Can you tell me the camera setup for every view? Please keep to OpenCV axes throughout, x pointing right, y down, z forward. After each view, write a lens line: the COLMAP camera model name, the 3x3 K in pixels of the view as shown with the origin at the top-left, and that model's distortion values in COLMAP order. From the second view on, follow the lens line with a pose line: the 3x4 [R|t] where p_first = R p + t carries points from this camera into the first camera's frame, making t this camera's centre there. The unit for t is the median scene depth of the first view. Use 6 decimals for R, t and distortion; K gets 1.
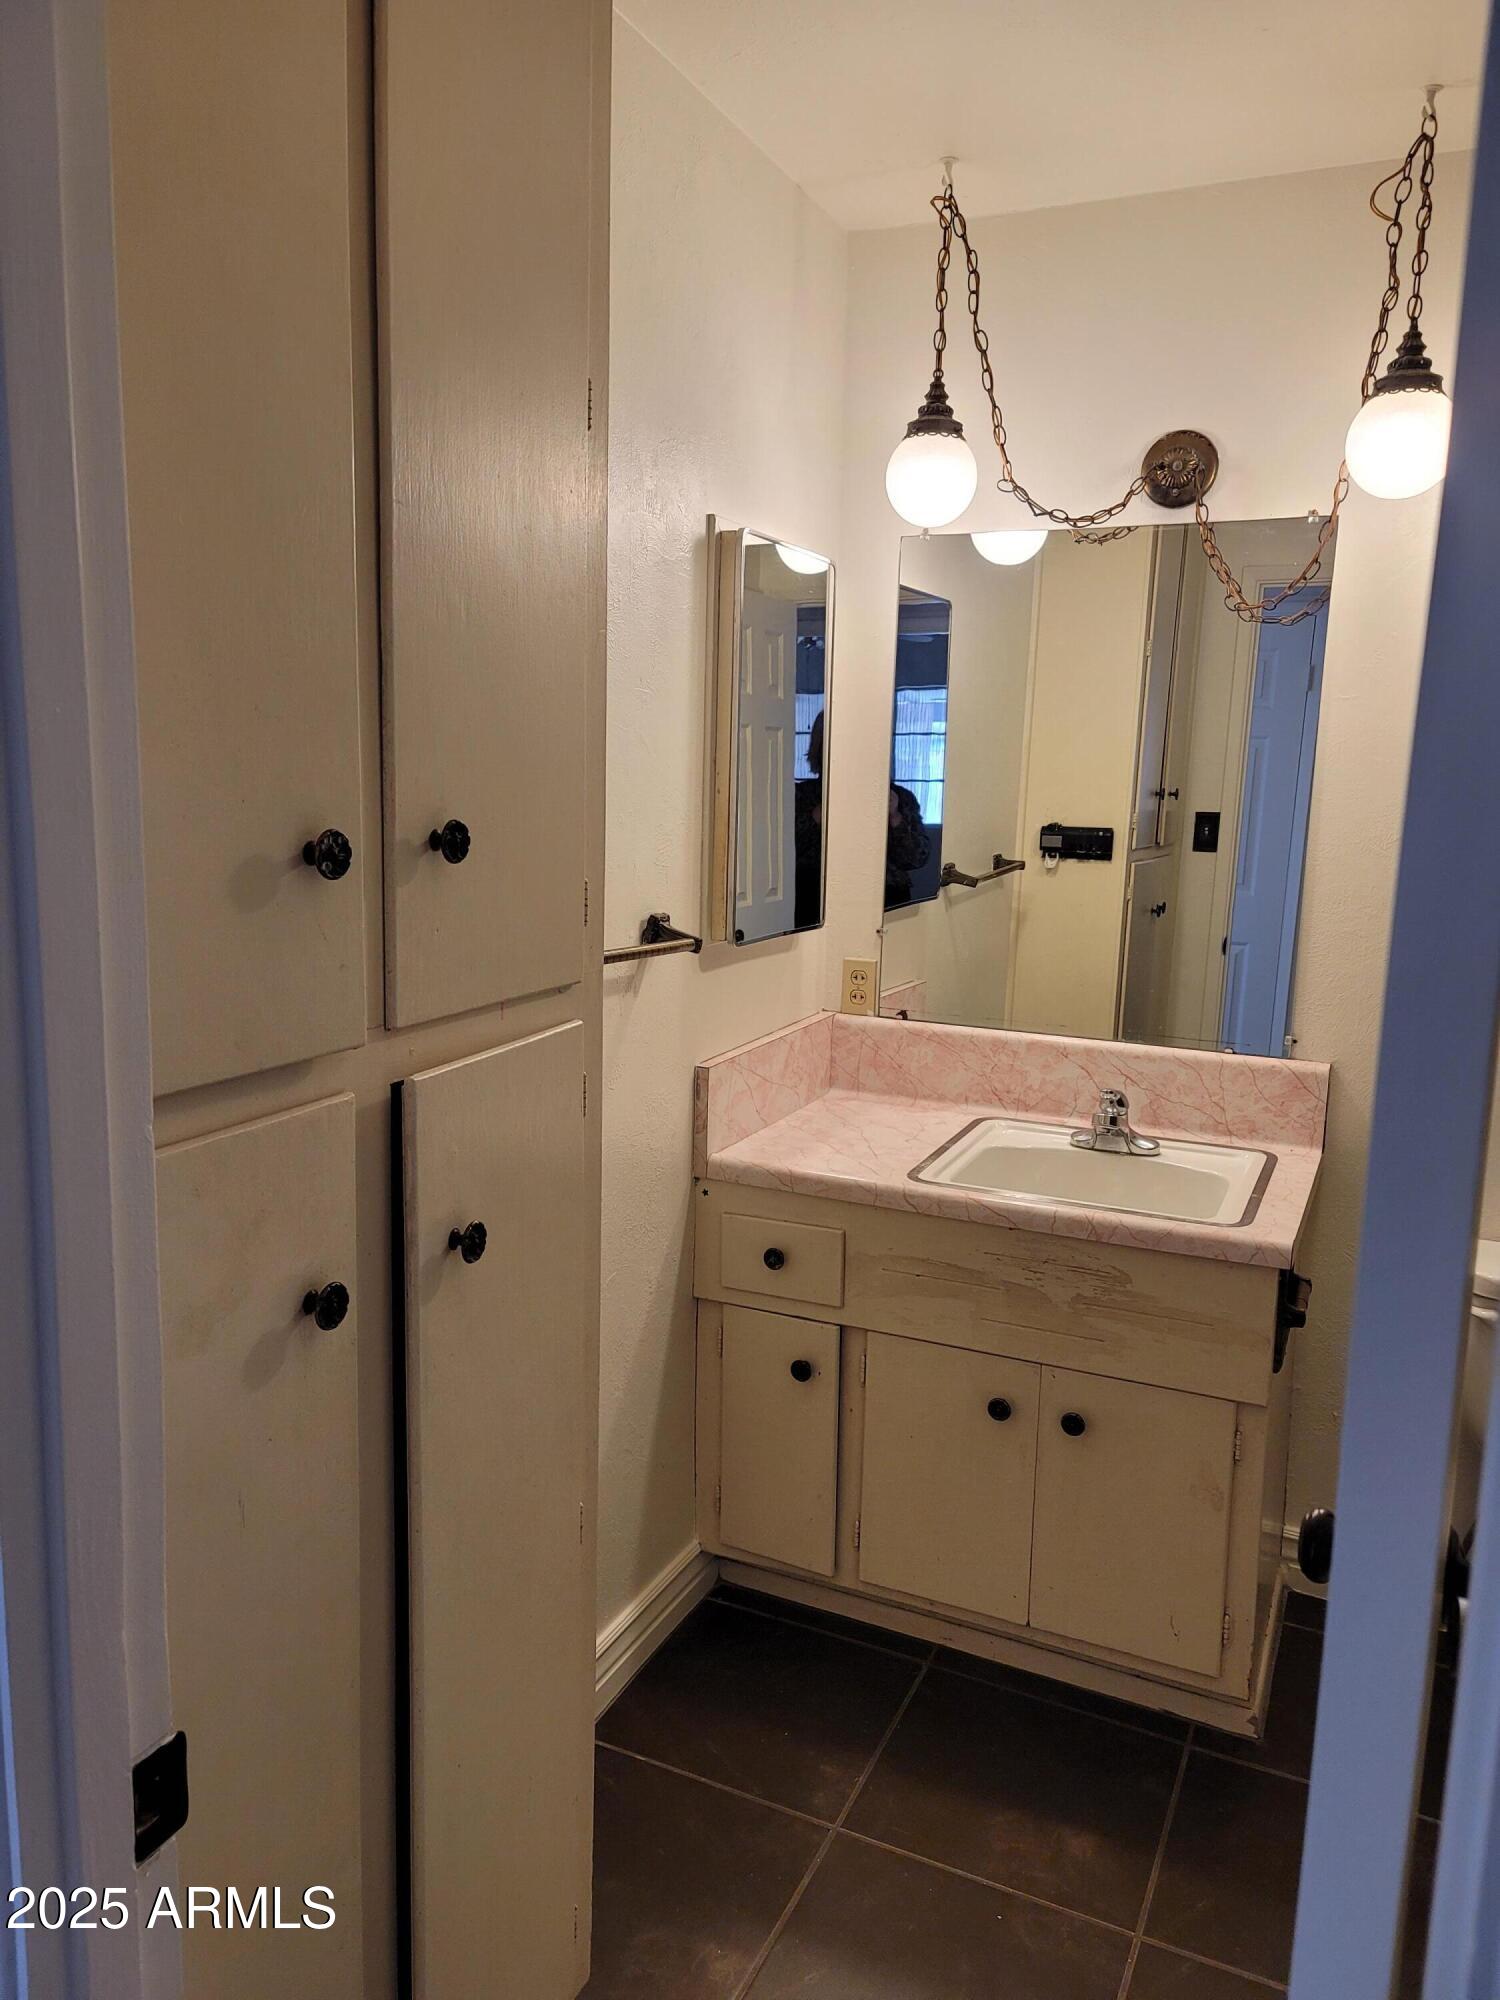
lens RADIAL K [[1456.4, 0, 748.0], [0, 1456.4, 1005.2], [0, 0, 1]] dist [0.074097, -0.052510]
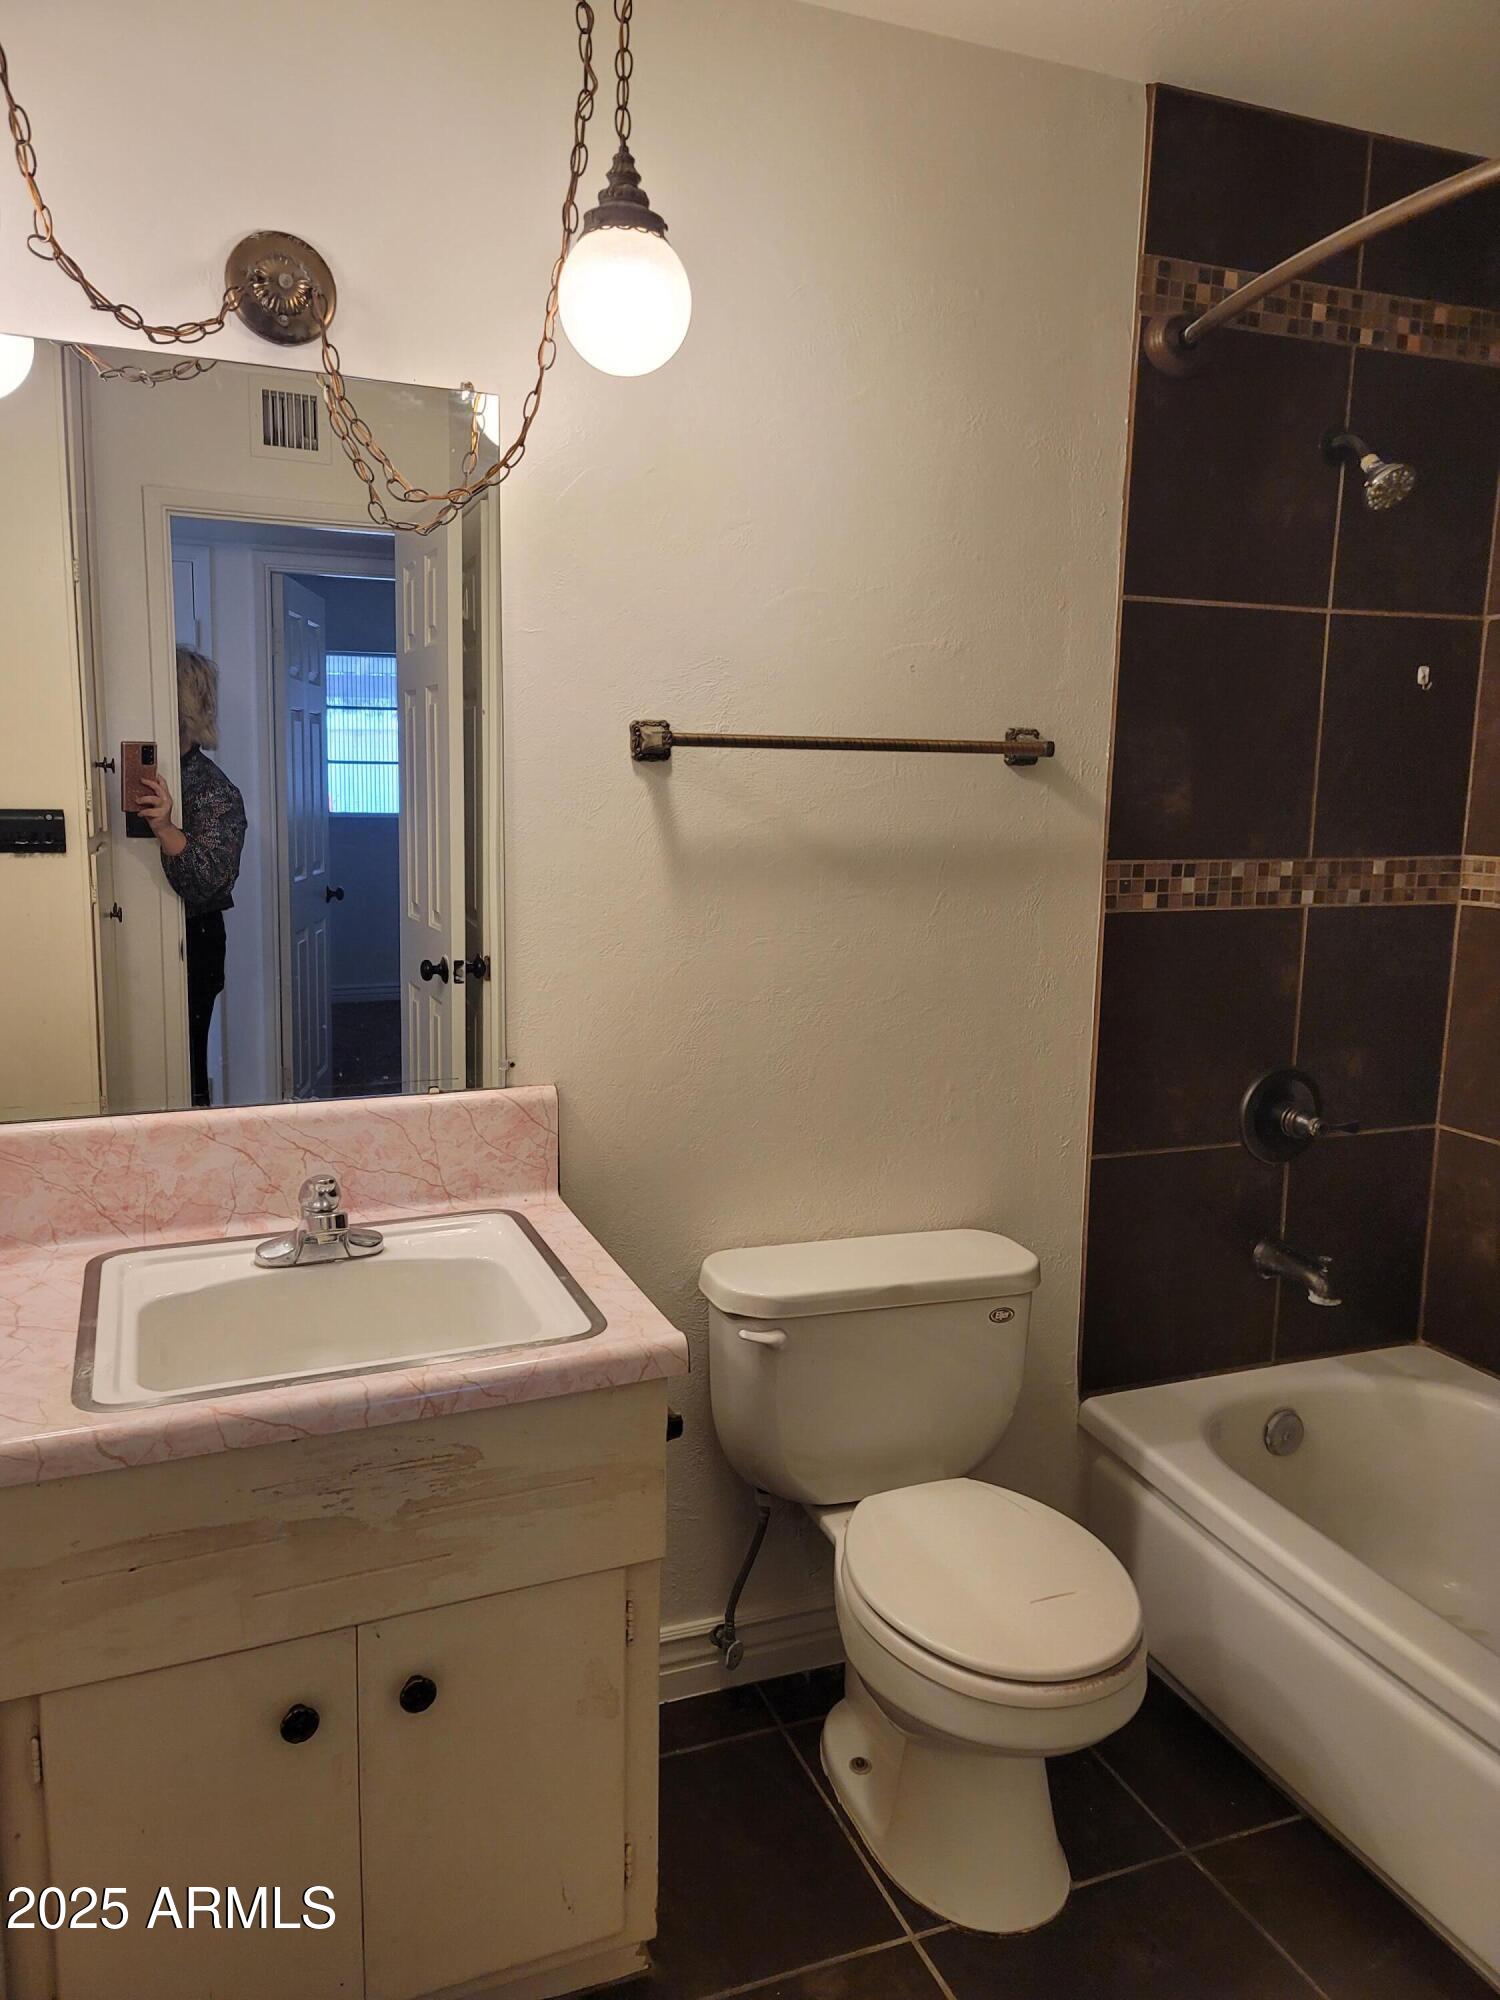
lens RADIAL K [[1456.4, 0, 757.9], [0, 1456.4, 994.2], [0, 0, 1]] dist [0.074097, -0.052510]
pose [[0.682234, -0.127295, 0.719967, -0.104369], [0.123312, 0.990654, 0.058306, -0.044210], [-0.720660, 0.049002, 0.691555, 0.366234]]
